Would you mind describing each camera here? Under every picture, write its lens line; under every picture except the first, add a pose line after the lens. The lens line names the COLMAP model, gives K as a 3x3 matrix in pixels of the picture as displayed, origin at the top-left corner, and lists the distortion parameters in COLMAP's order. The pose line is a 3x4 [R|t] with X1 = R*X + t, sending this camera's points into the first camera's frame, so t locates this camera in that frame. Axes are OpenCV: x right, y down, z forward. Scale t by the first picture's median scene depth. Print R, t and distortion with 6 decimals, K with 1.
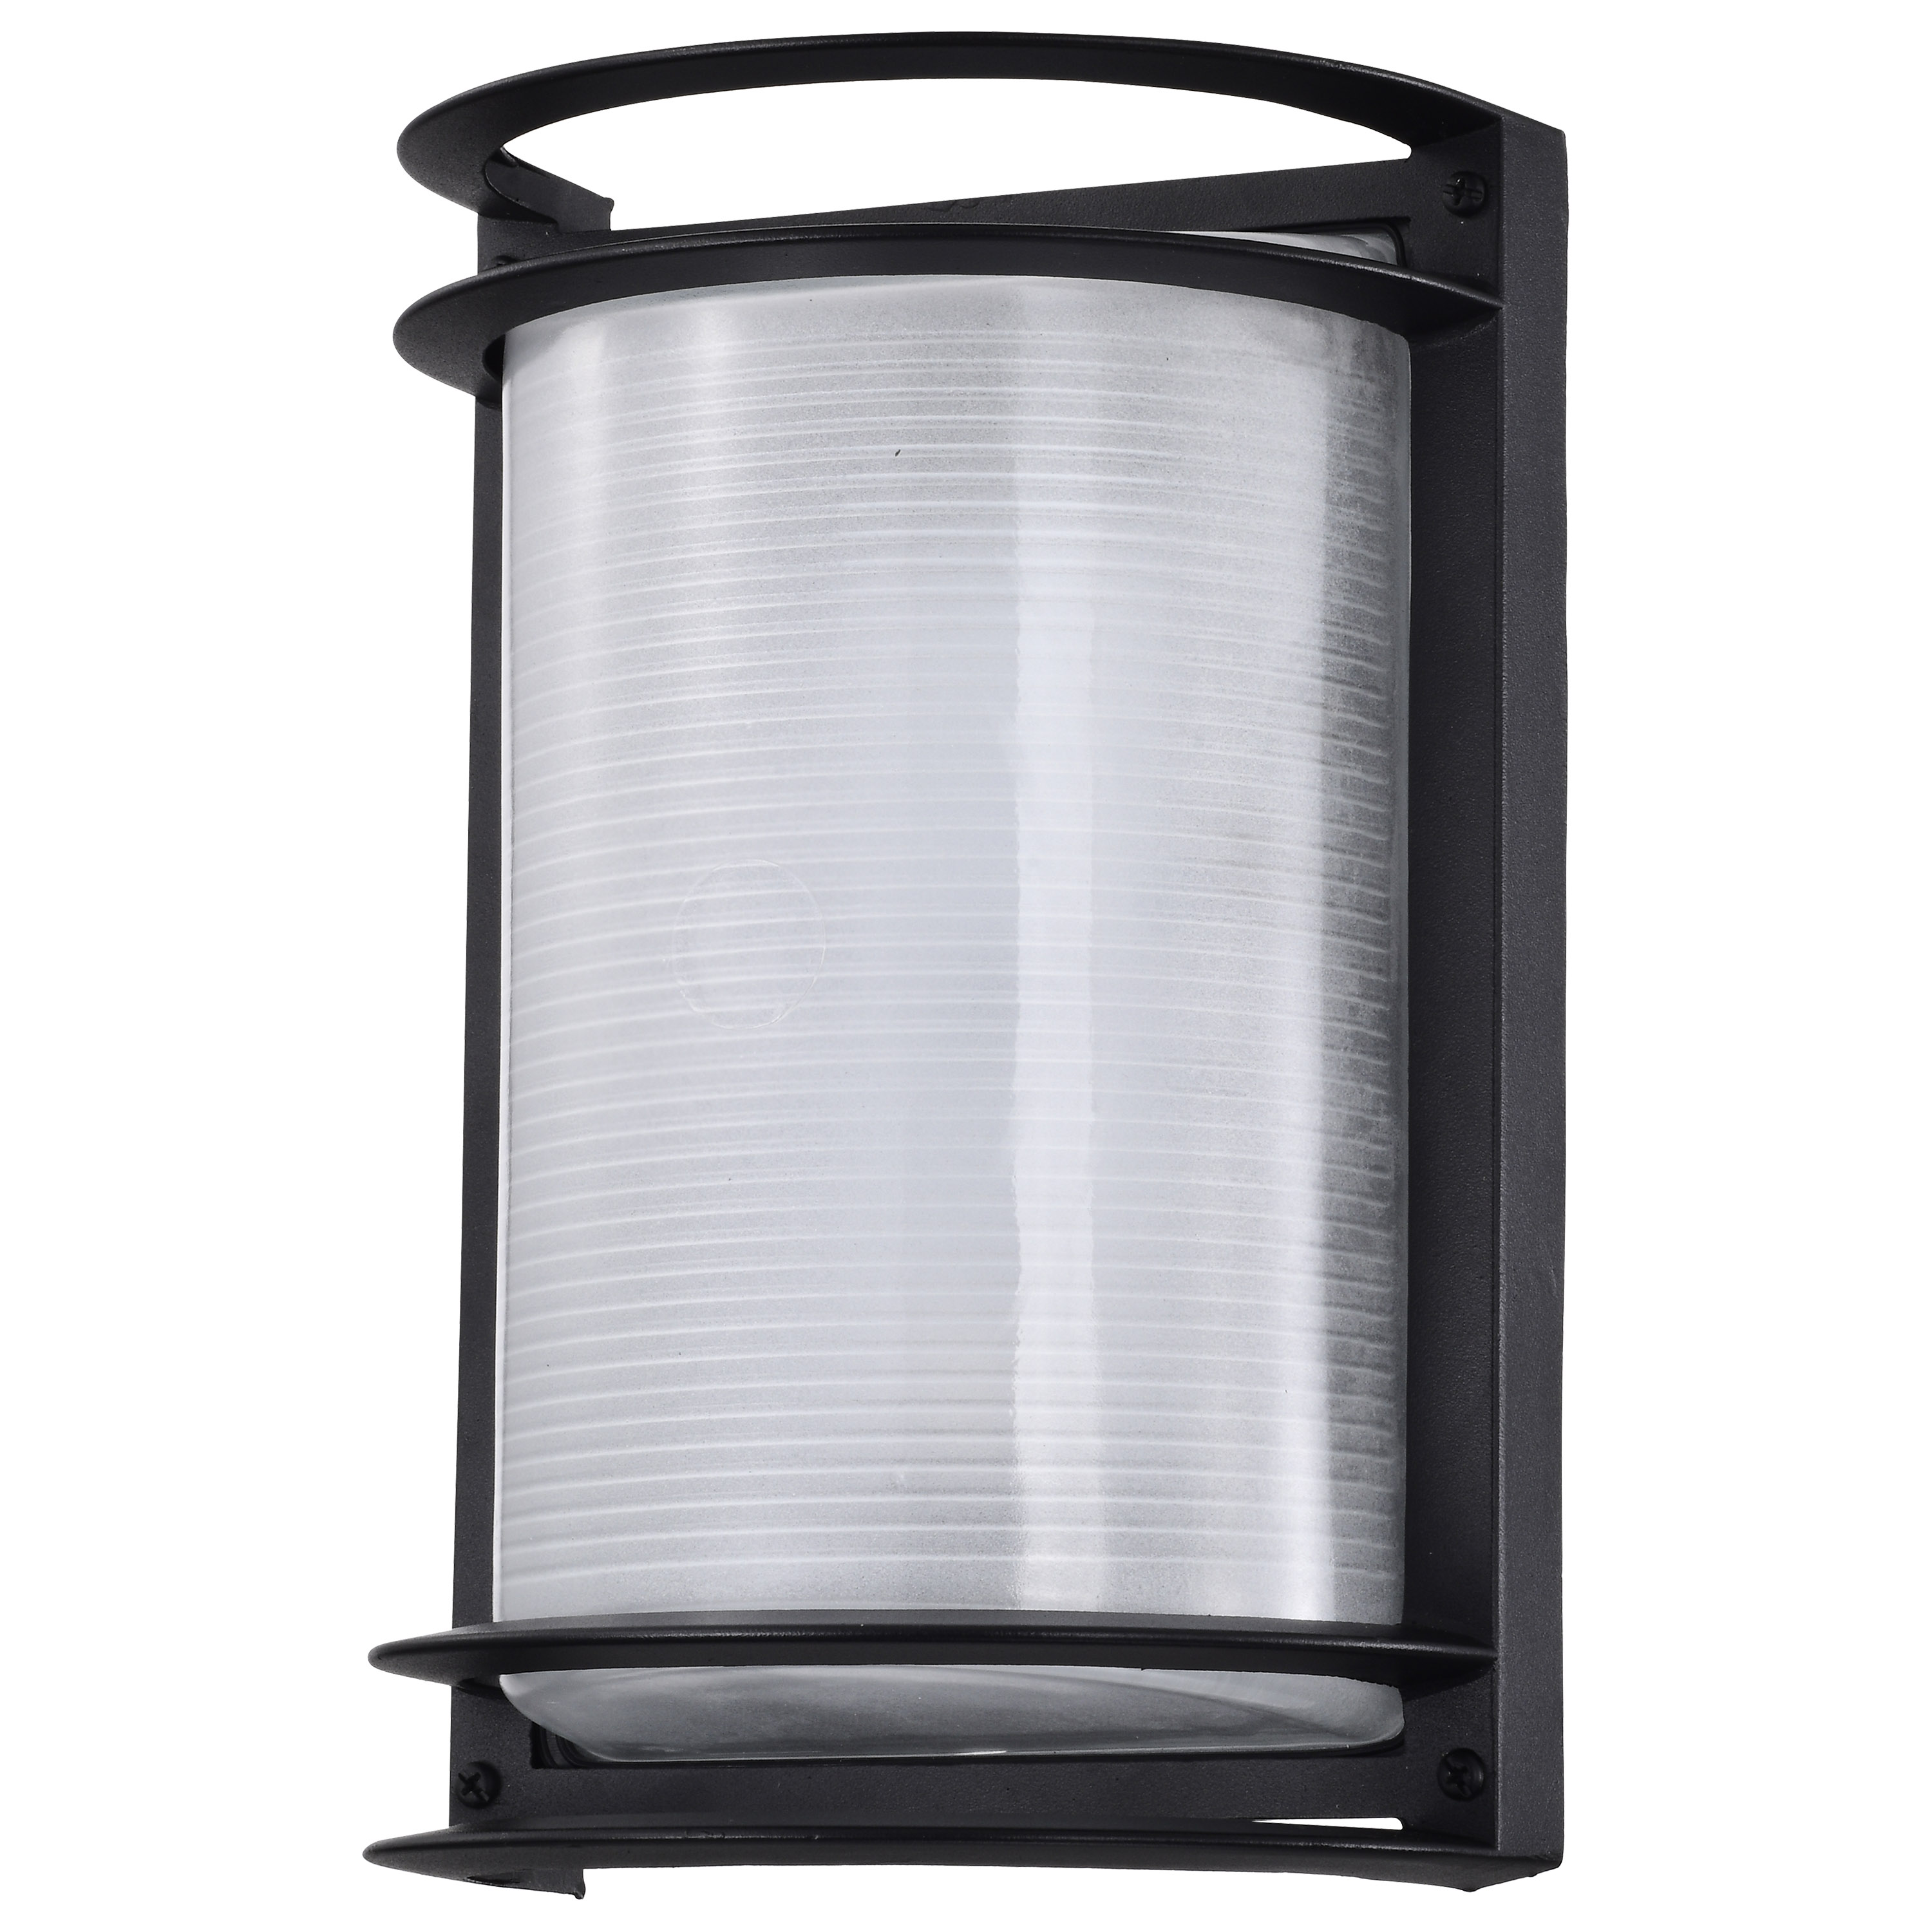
lens RADIAL K [[10766.5, 0, 966.3], [0, 10766.5, 966.4], [0, 0, 1]] dist [-0.011746, 0.000000]
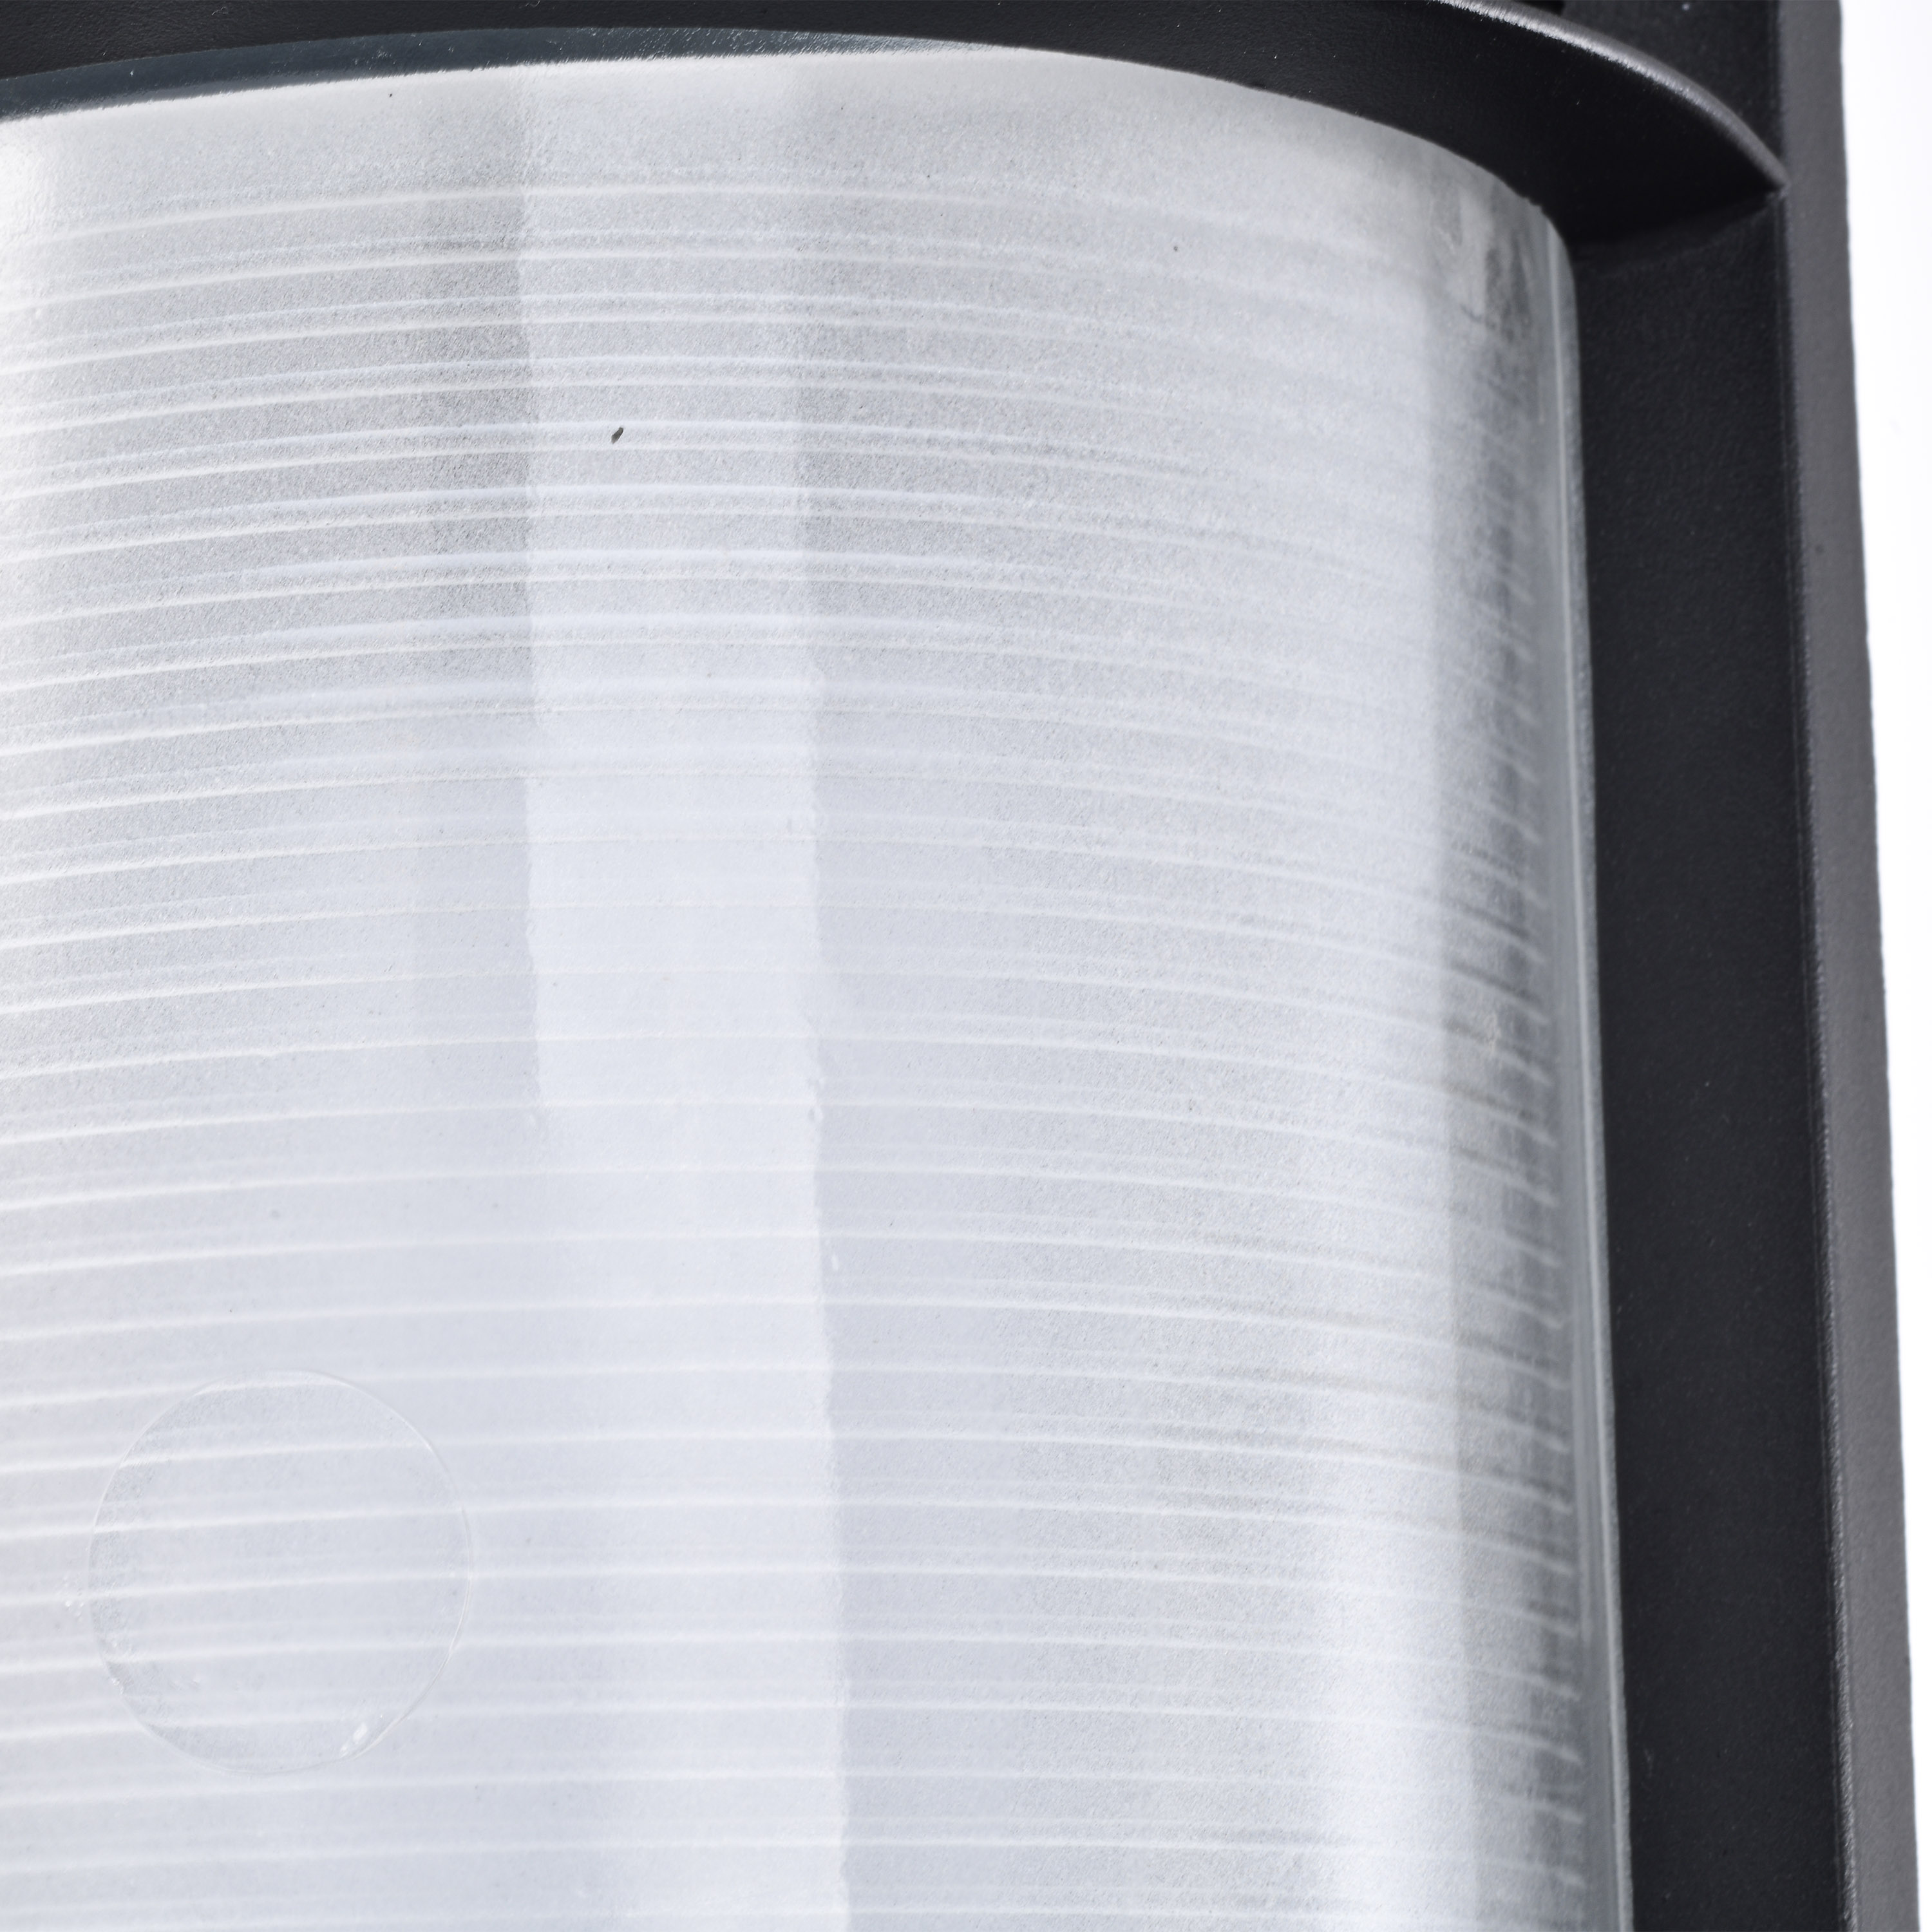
lens RADIAL K [[10766.5, 0, 965.3], [0, 10766.5, 964.5], [0, 0, 1]] dist [-0.011746, 0.000000]
pose [[0.988860, 0.007851, 0.148639, -0.056324], [-0.001454, 0.999070, -0.043096, -0.007604], [-0.148839, 0.042399, 0.987952, 0.565425]]
